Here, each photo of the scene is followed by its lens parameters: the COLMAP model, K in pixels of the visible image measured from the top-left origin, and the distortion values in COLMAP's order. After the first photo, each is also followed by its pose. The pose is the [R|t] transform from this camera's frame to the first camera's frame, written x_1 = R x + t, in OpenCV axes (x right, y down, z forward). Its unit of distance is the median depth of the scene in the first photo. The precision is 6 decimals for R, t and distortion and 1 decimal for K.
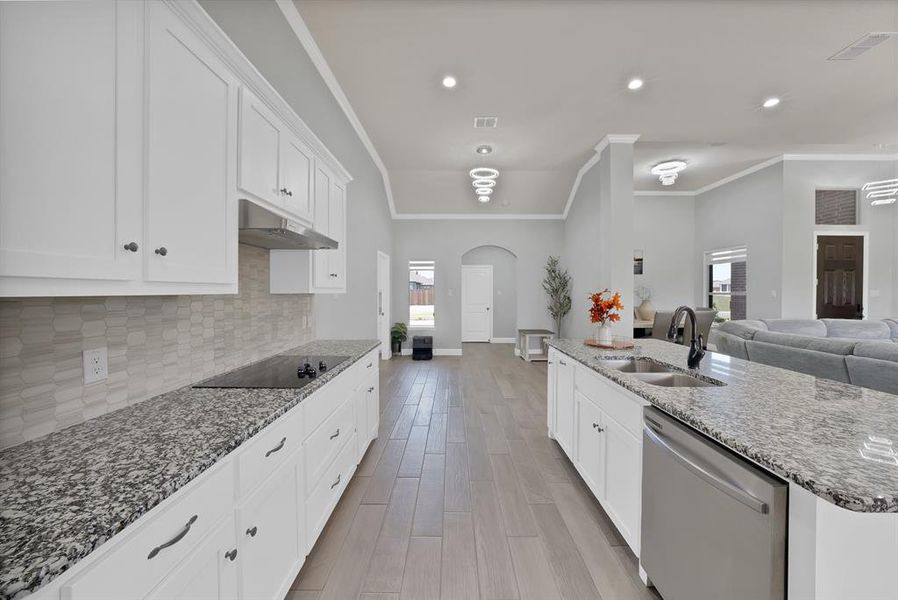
lens RADIAL K [[319.4, 0, 449.0], [0, 319.4, 300.0], [0, 0, 1]] dist [-0.019308, 0.000034]
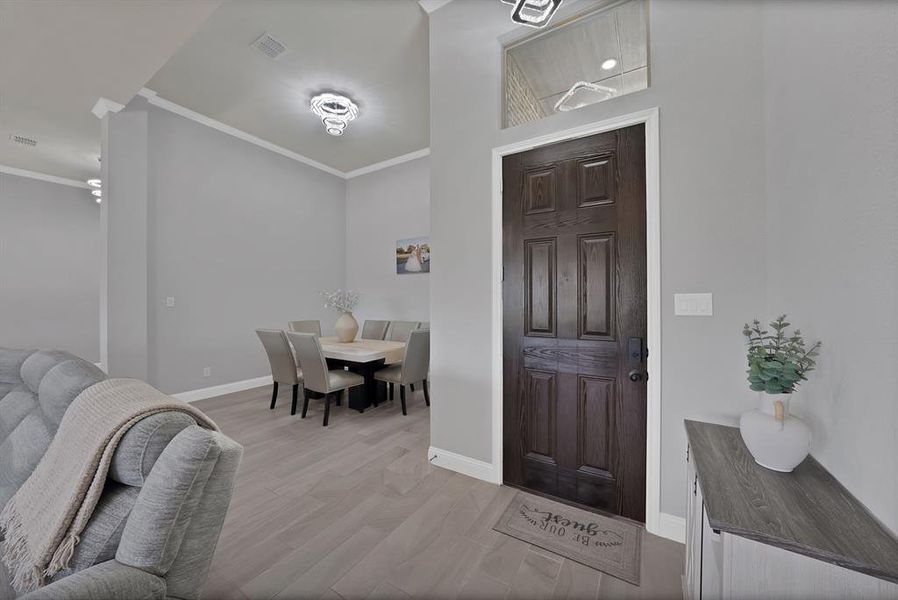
lens RADIAL K [[319.4, 0, 449.0], [0, 319.4, 300.0], [0, 0, 1]] dist [-0.019308, 0.000034]
pose [[0.863114, -0.001630, -0.505006, 3.064778], [-0.009420, 0.999769, -0.019327, -0.035061], [0.504921, 0.021438, 0.862899, 1.420875]]
